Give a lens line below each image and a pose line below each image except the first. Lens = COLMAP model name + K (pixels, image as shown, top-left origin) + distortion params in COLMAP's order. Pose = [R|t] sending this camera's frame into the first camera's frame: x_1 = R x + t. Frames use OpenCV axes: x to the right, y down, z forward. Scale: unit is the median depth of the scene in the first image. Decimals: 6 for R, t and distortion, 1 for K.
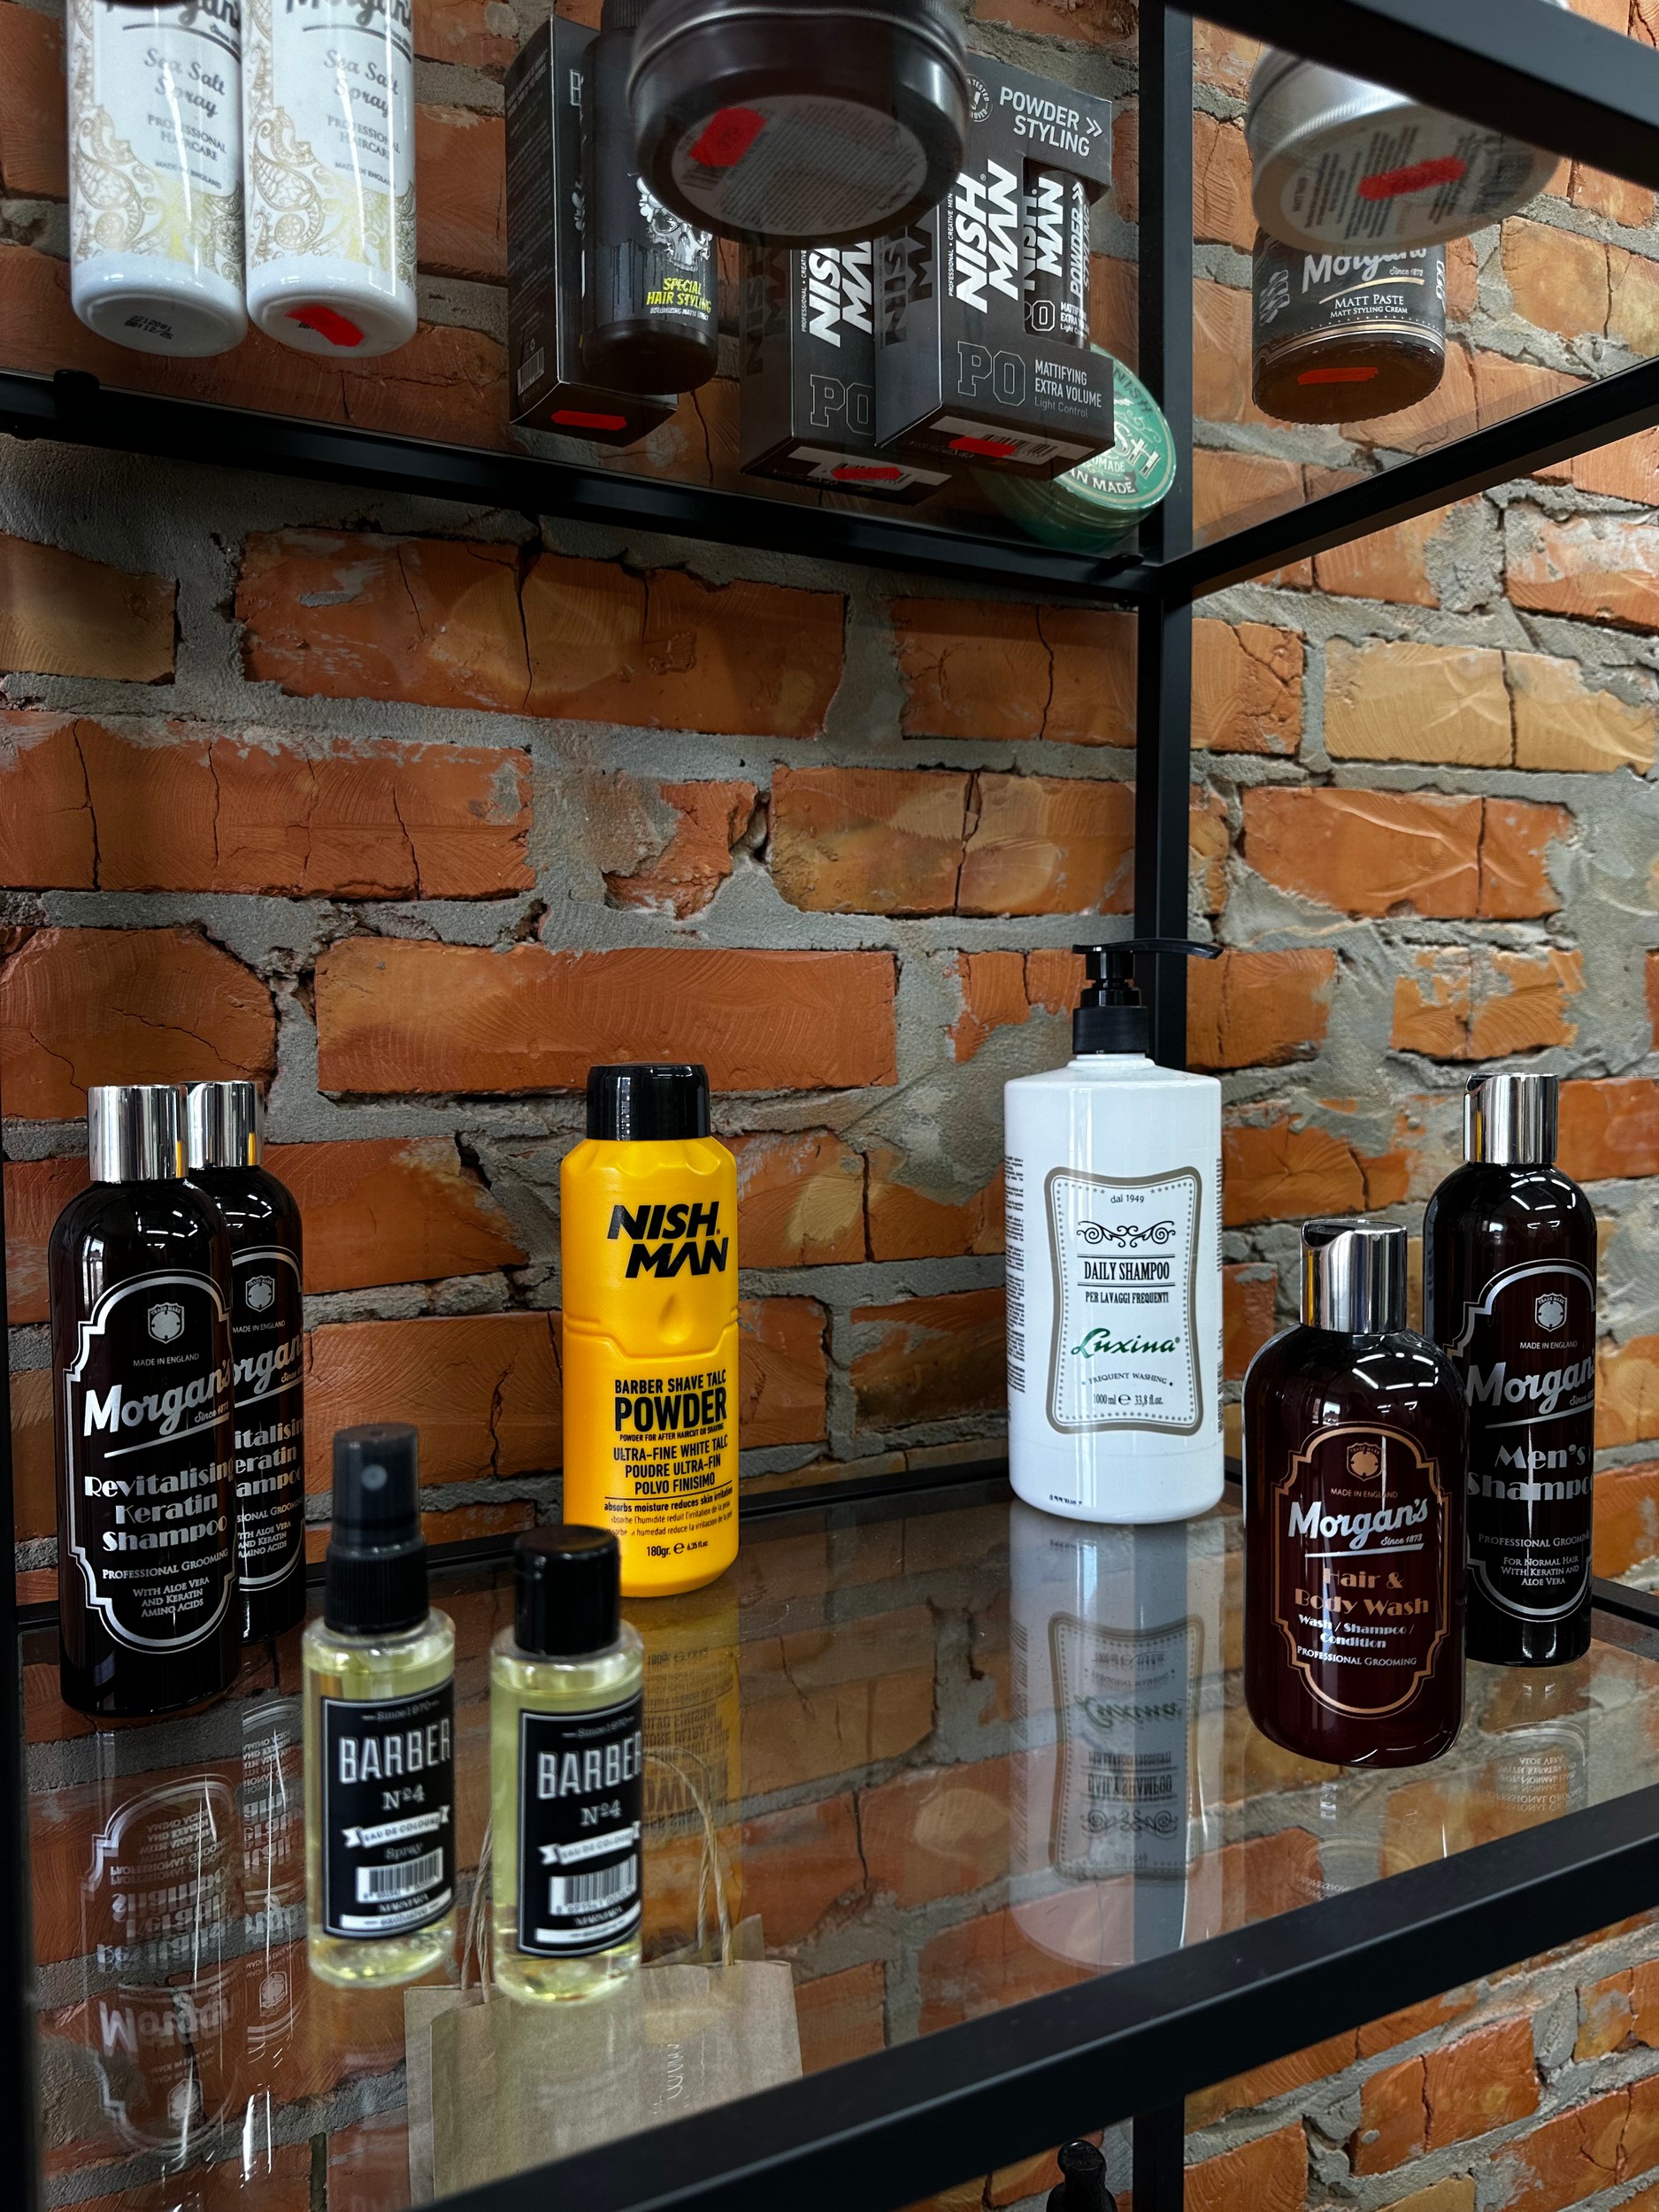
lens RADIAL K [[1572.1, 0, 829.5], [0, 1572.1, 1106.0], [0, 0, 1]] dist [0.068809, -0.106947]
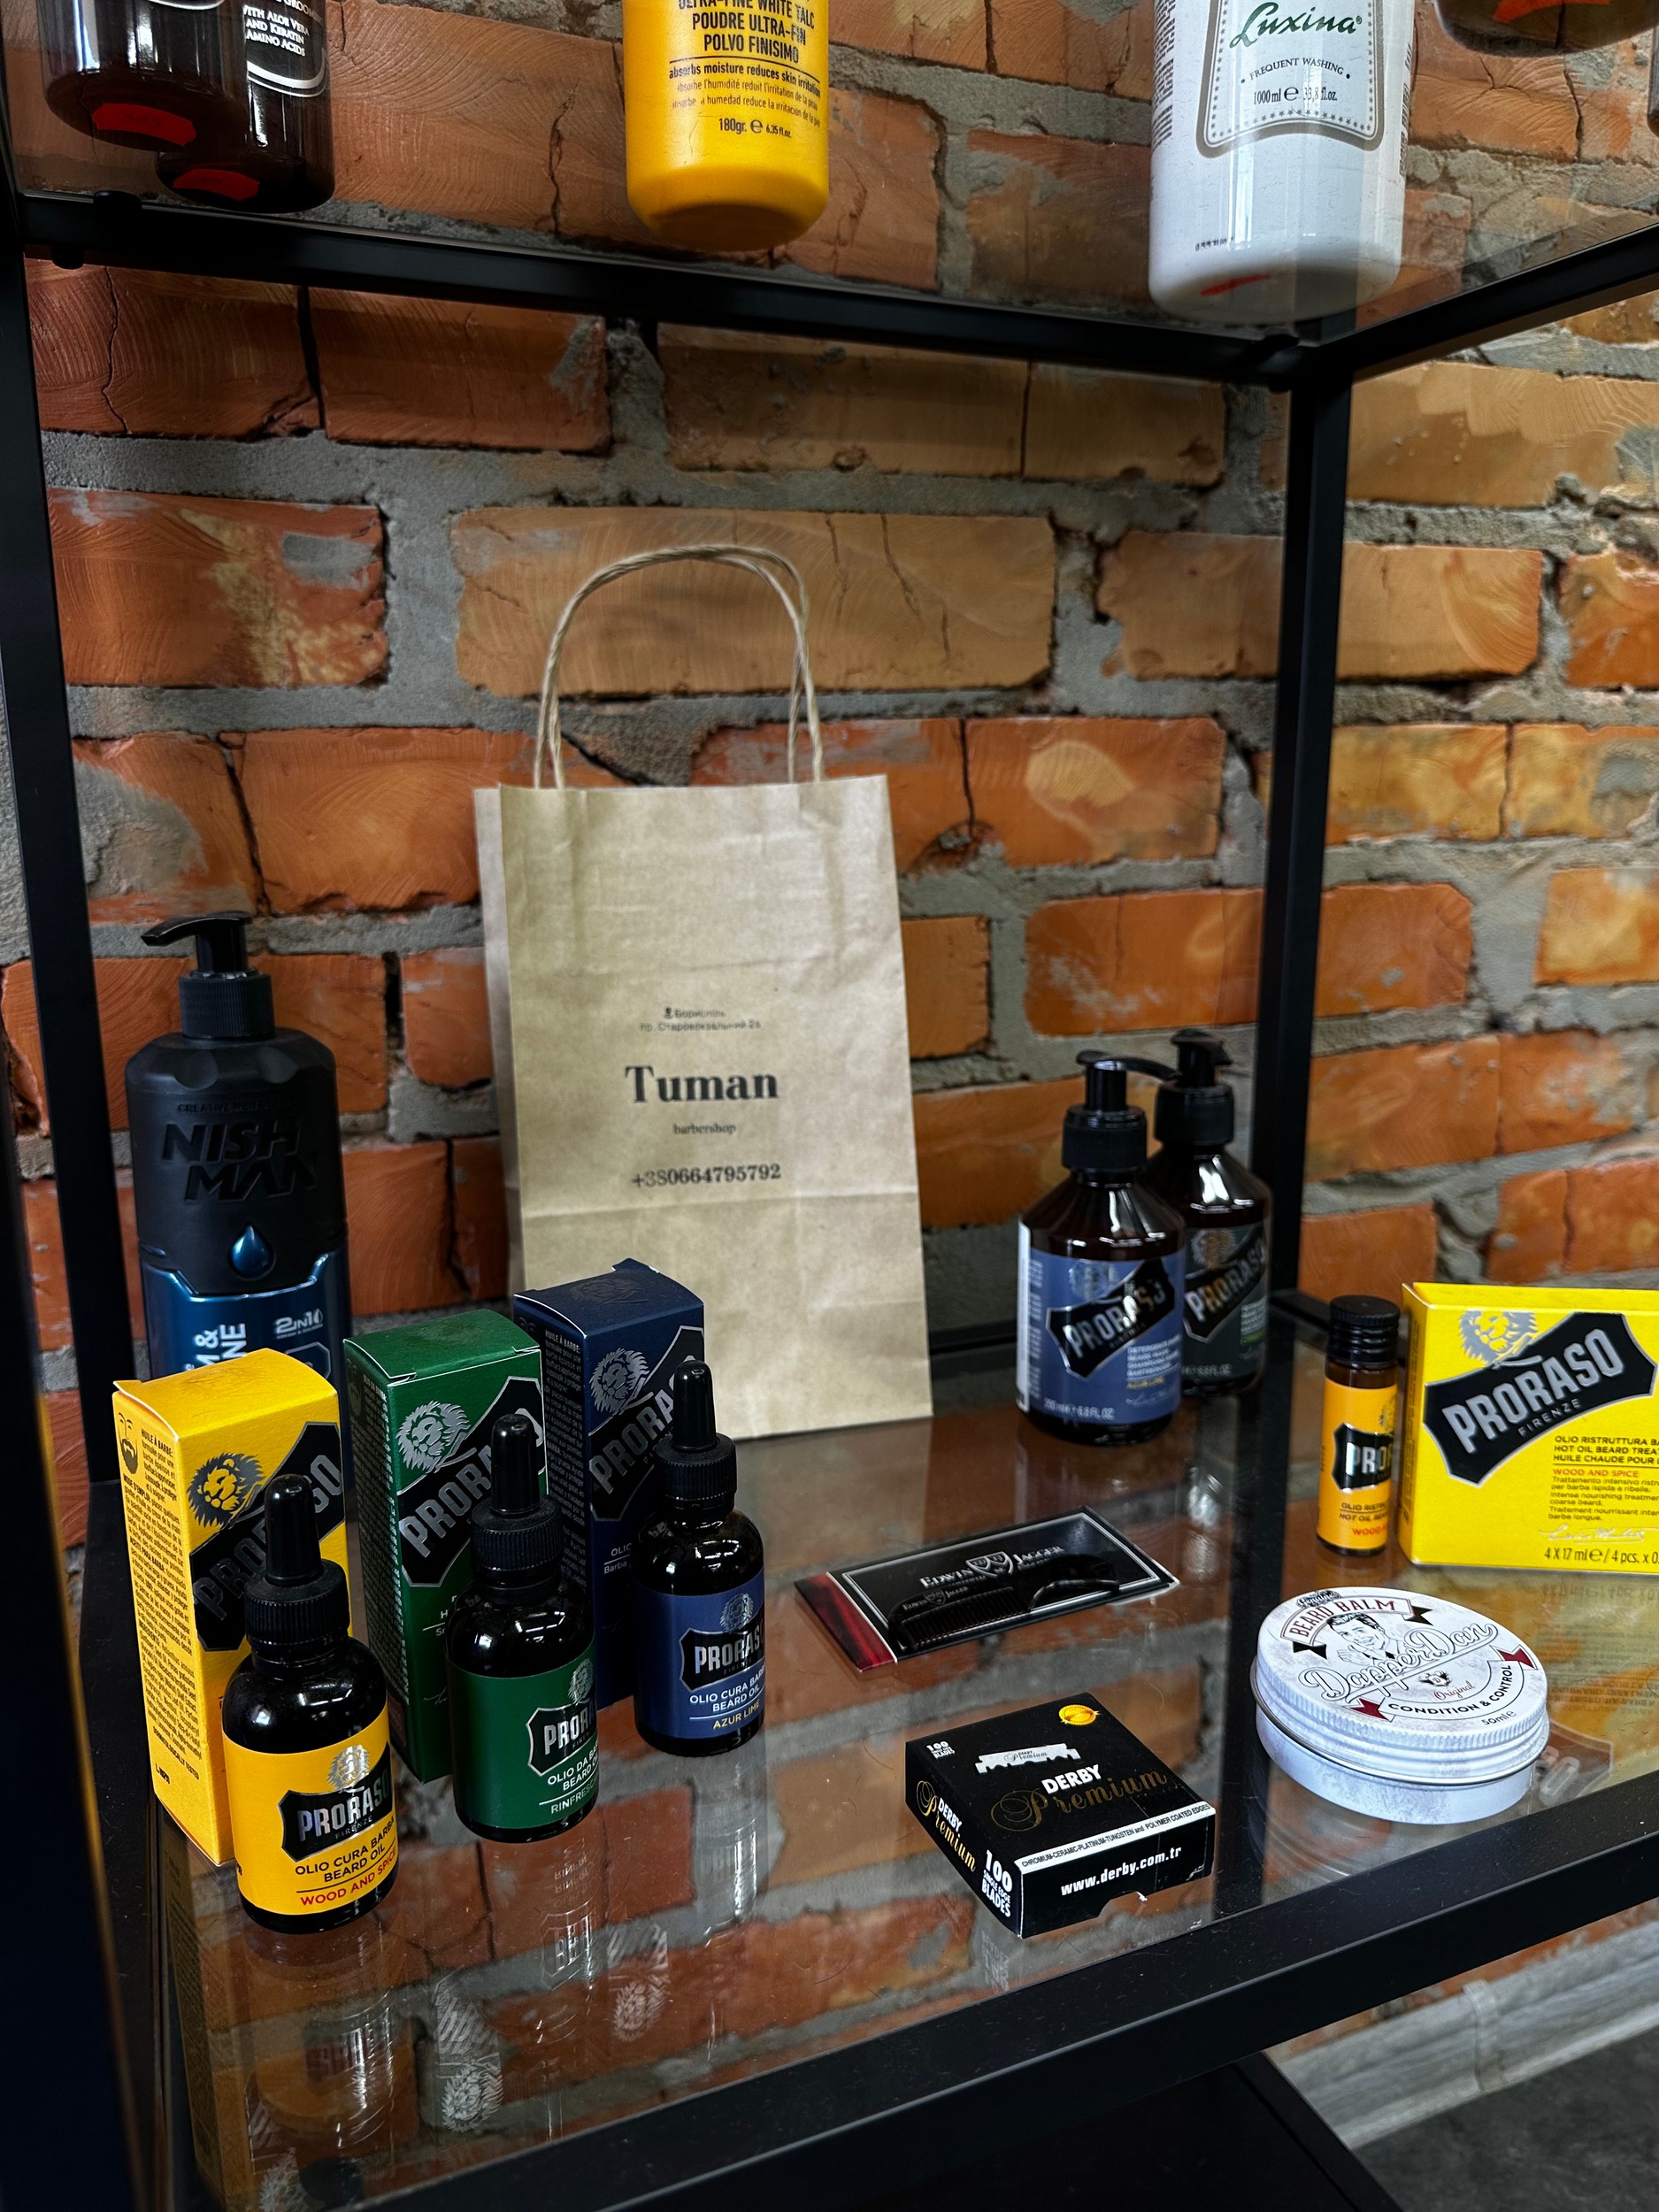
lens RADIAL K [[1592.2, 0, 824.9], [0, 1592.2, 1084.3], [0, 0, 1]] dist [-0.005019, -0.028166]
pose [[0.996492, 0.019642, -0.081345, 0.018574], [-0.006310, 0.986932, 0.161012, 0.574773], [0.083445, -0.159933, 0.983595, 0.072897]]
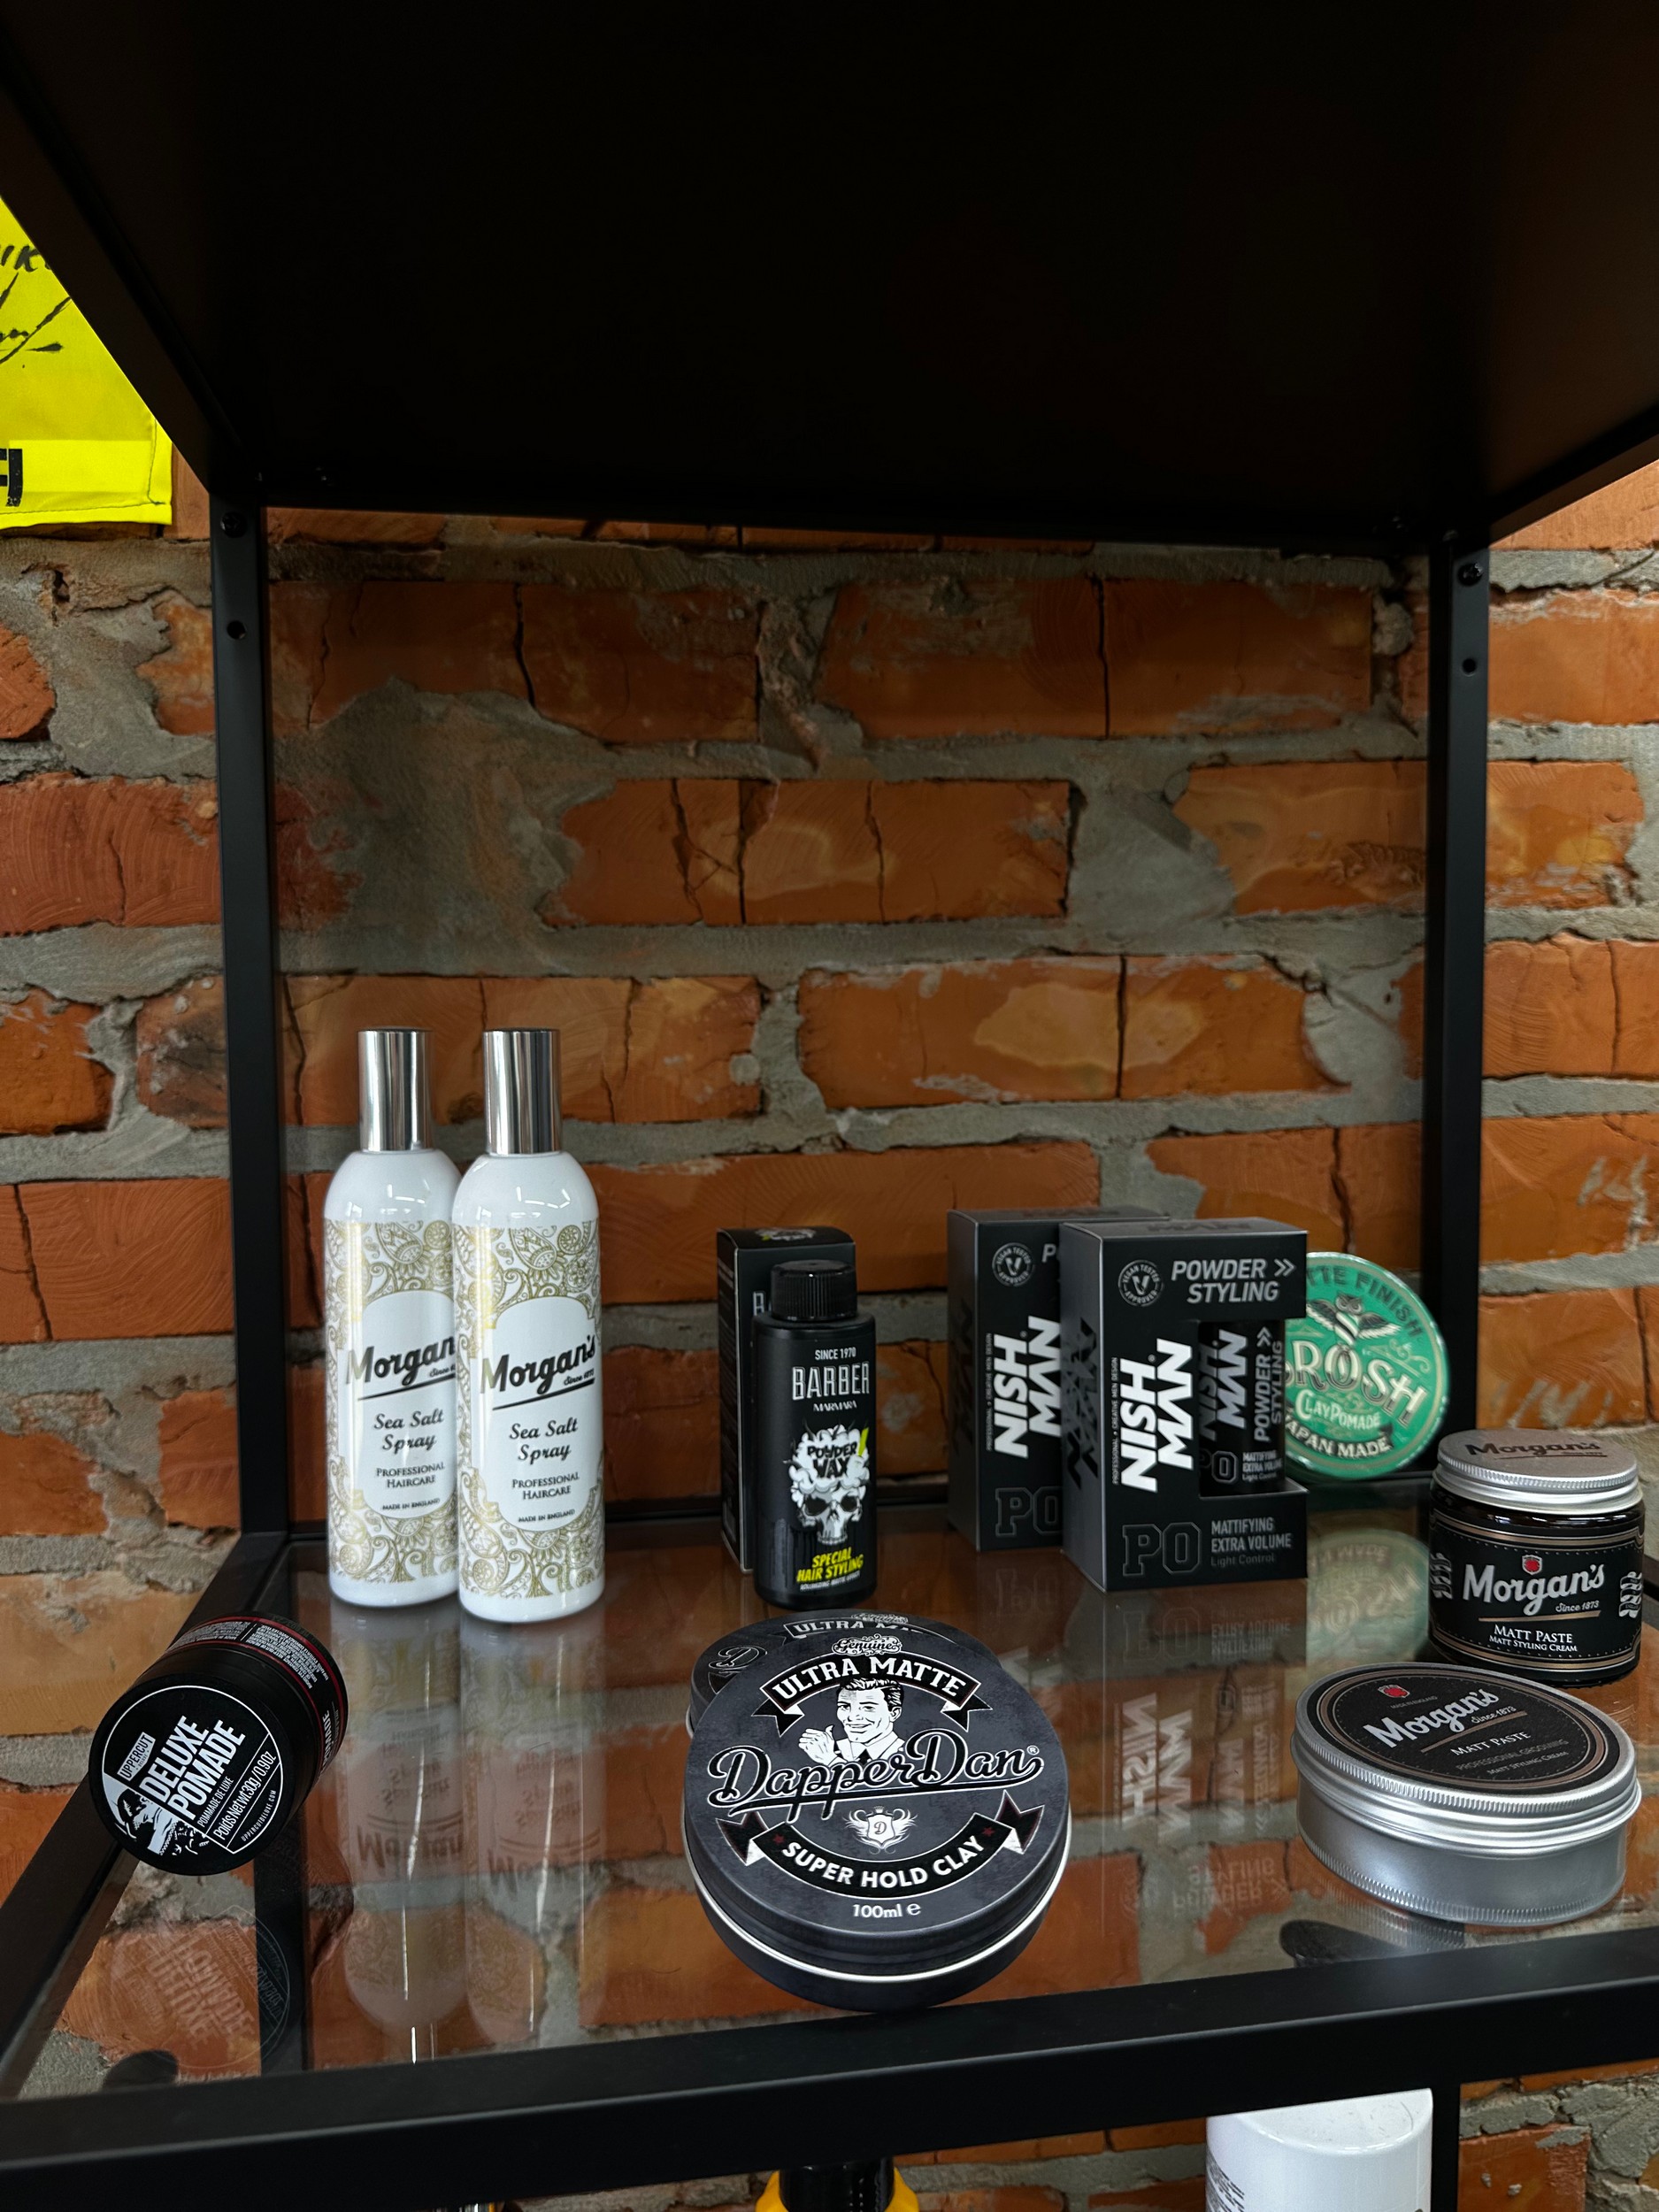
lens RADIAL K [[1558.4, 0, 825.6], [0, 1558.4, 1022.0], [0, 0, 1]] dist [0.078422, -0.102566]
pose [[0.940333, 0.016173, -0.339871, 0.213765], [-0.010882, 0.999788, 0.017466, -0.734548], [0.340081, -0.012725, 0.940310, -0.003895]]
